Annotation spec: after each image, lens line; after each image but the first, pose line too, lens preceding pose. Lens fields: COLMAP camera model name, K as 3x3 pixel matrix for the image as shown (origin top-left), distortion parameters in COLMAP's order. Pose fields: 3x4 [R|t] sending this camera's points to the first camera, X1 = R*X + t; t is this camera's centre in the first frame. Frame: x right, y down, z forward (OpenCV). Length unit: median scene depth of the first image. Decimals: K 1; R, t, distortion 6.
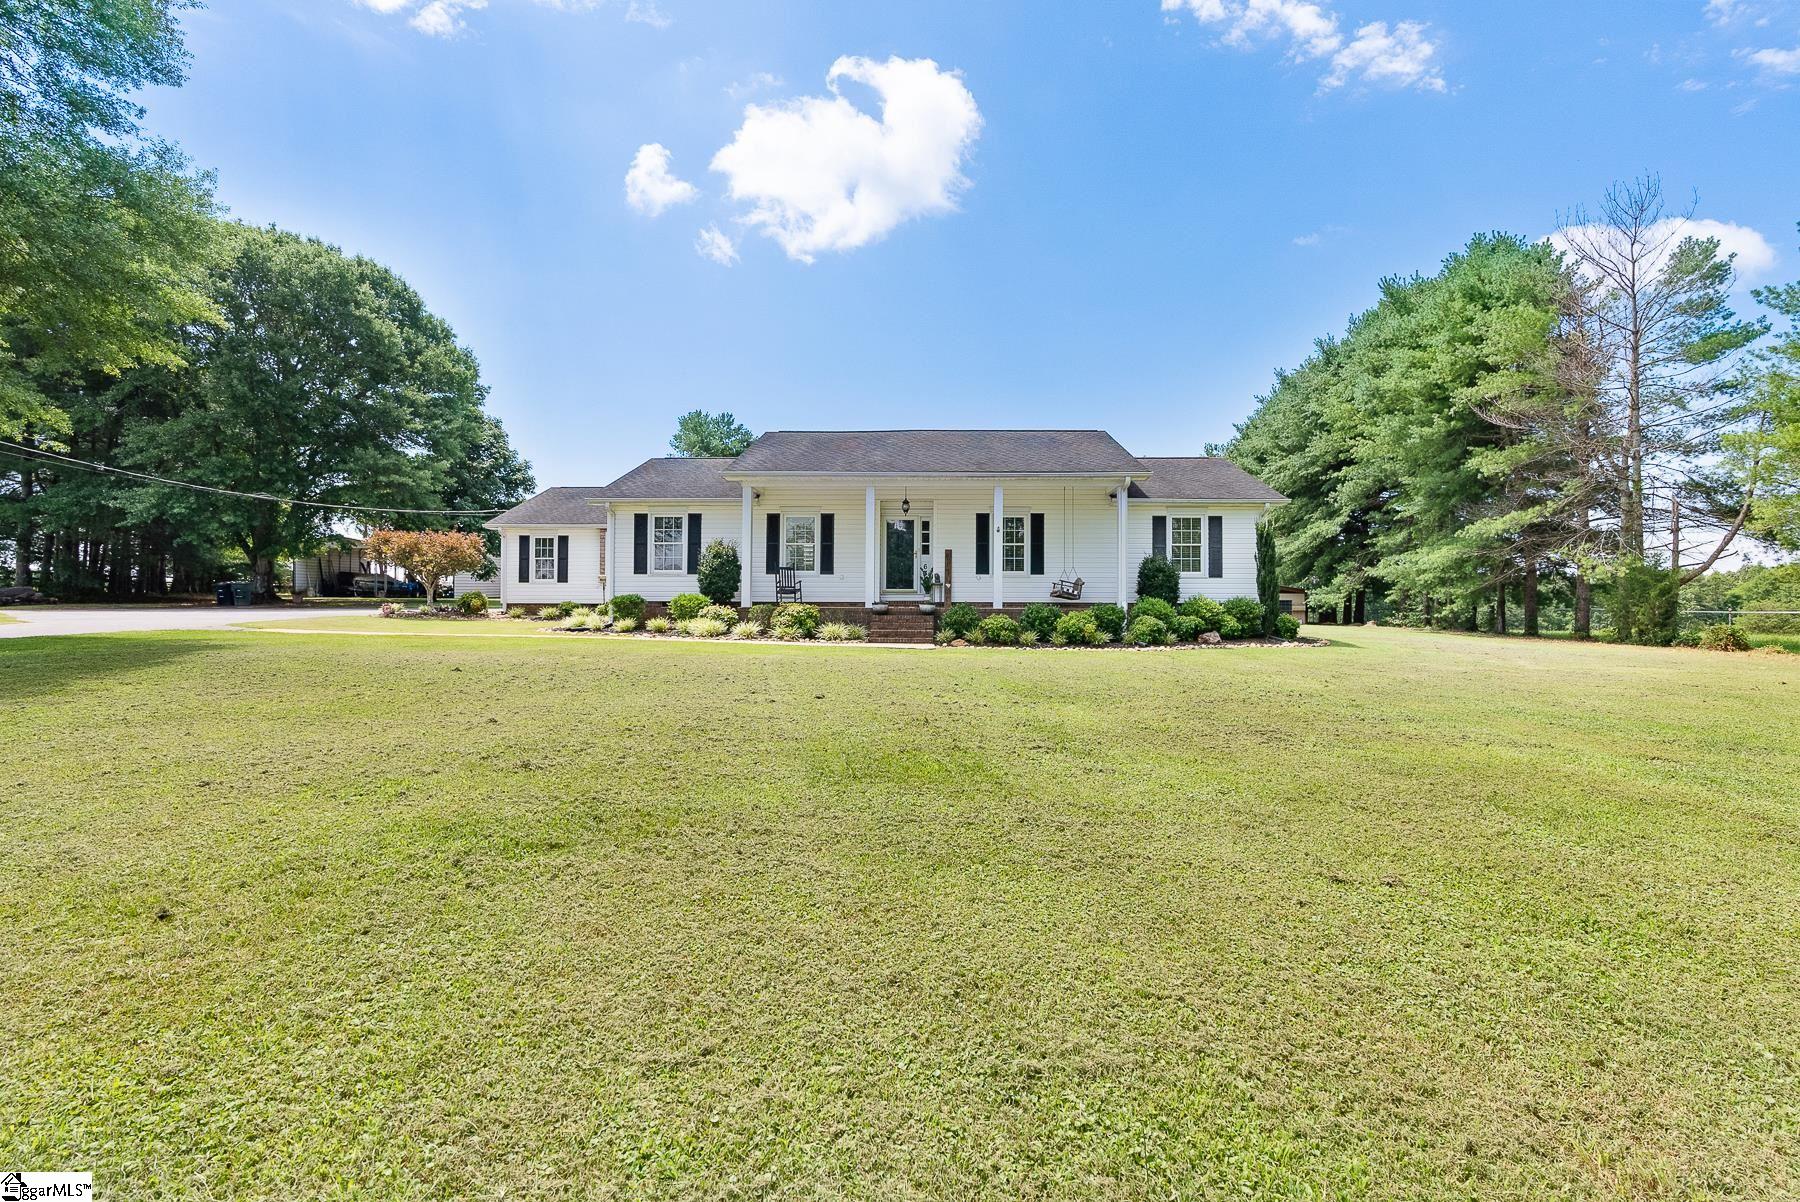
lens RADIAL K [[830.4, 0, 901.9], [0, 830.4, 599.1], [0, 0, 1]] dist [0.000148, -0.001253]
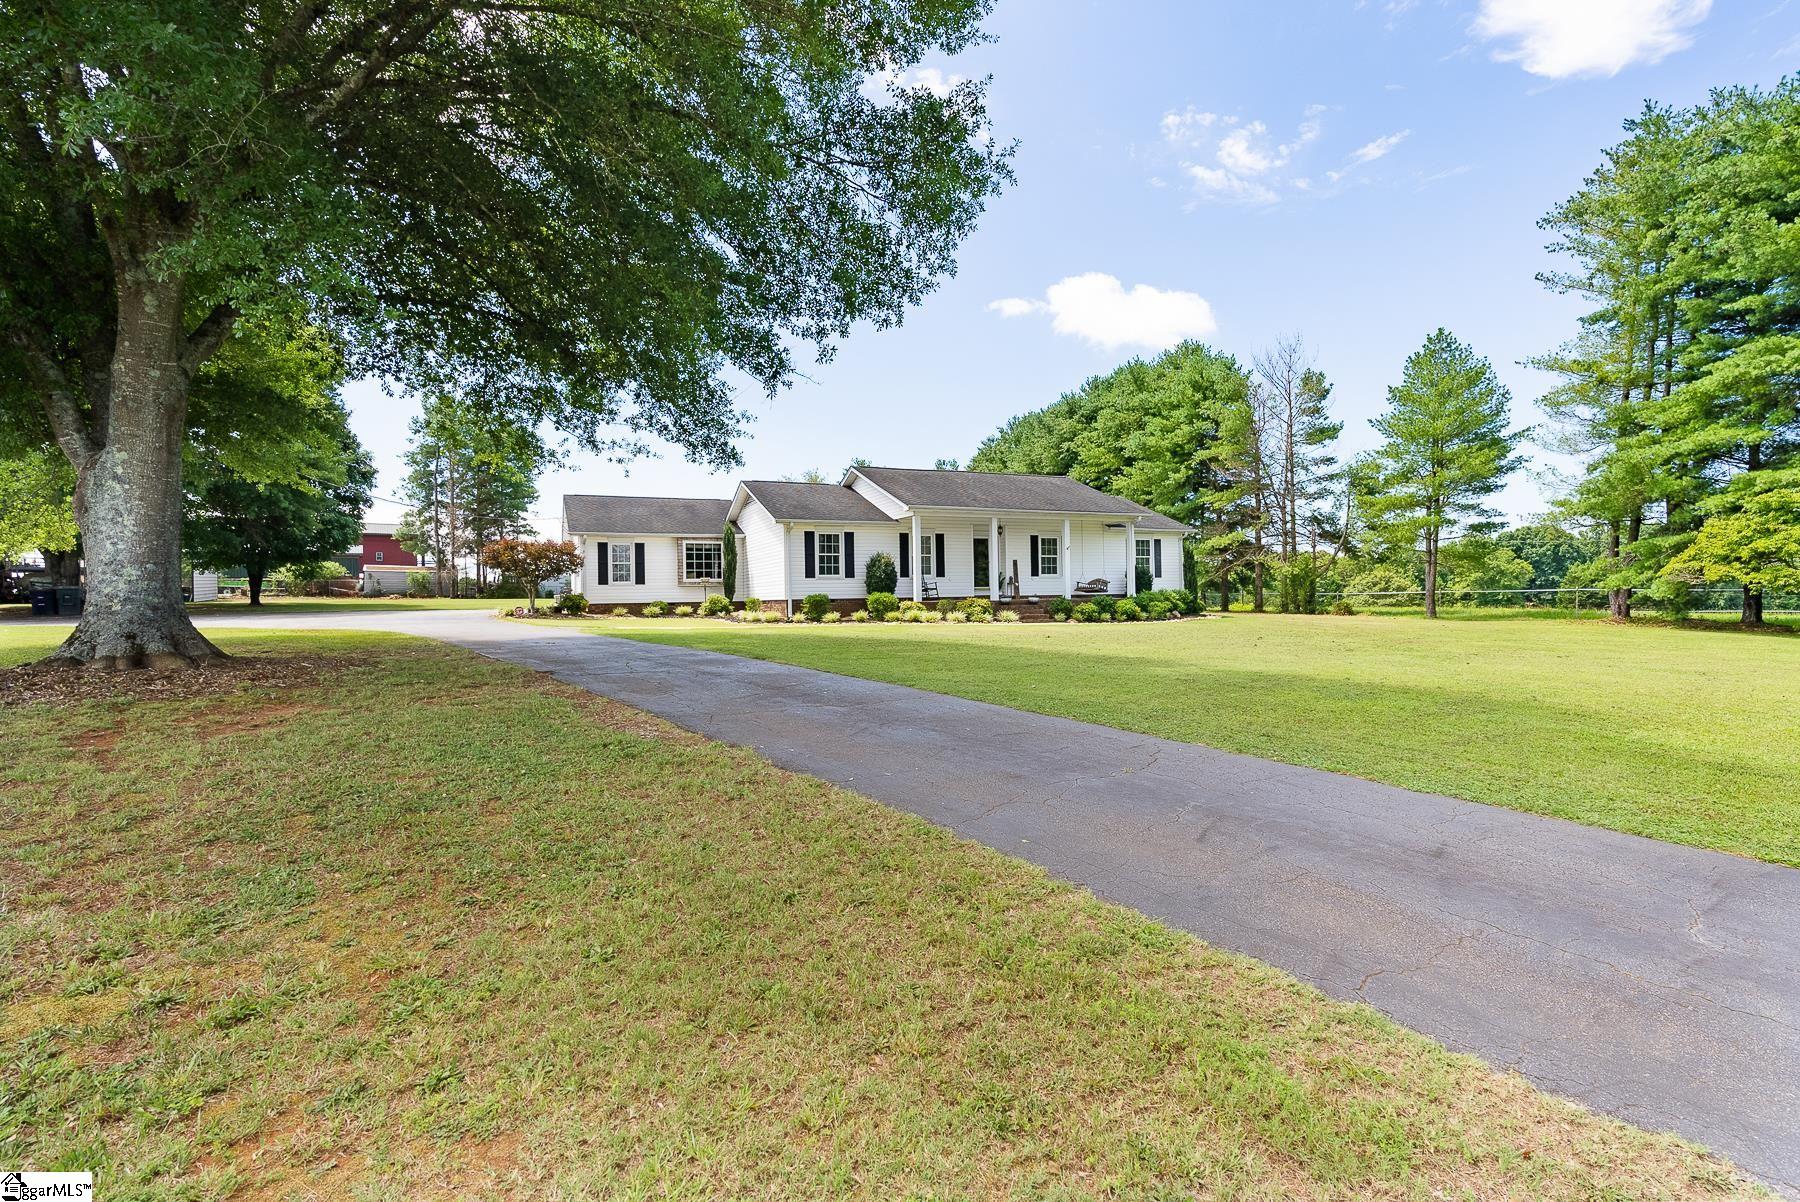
lens RADIAL K [[830.4, 0, 901.9], [0, 830.4, 599.1], [0, 0, 1]] dist [0.000148, -0.001253]
pose [[0.903669, -0.018835, 0.427817, -0.886278], [0.014452, 0.999805, 0.013490, -0.015112], [-0.427987, -0.006008, 0.903765, -0.275286]]
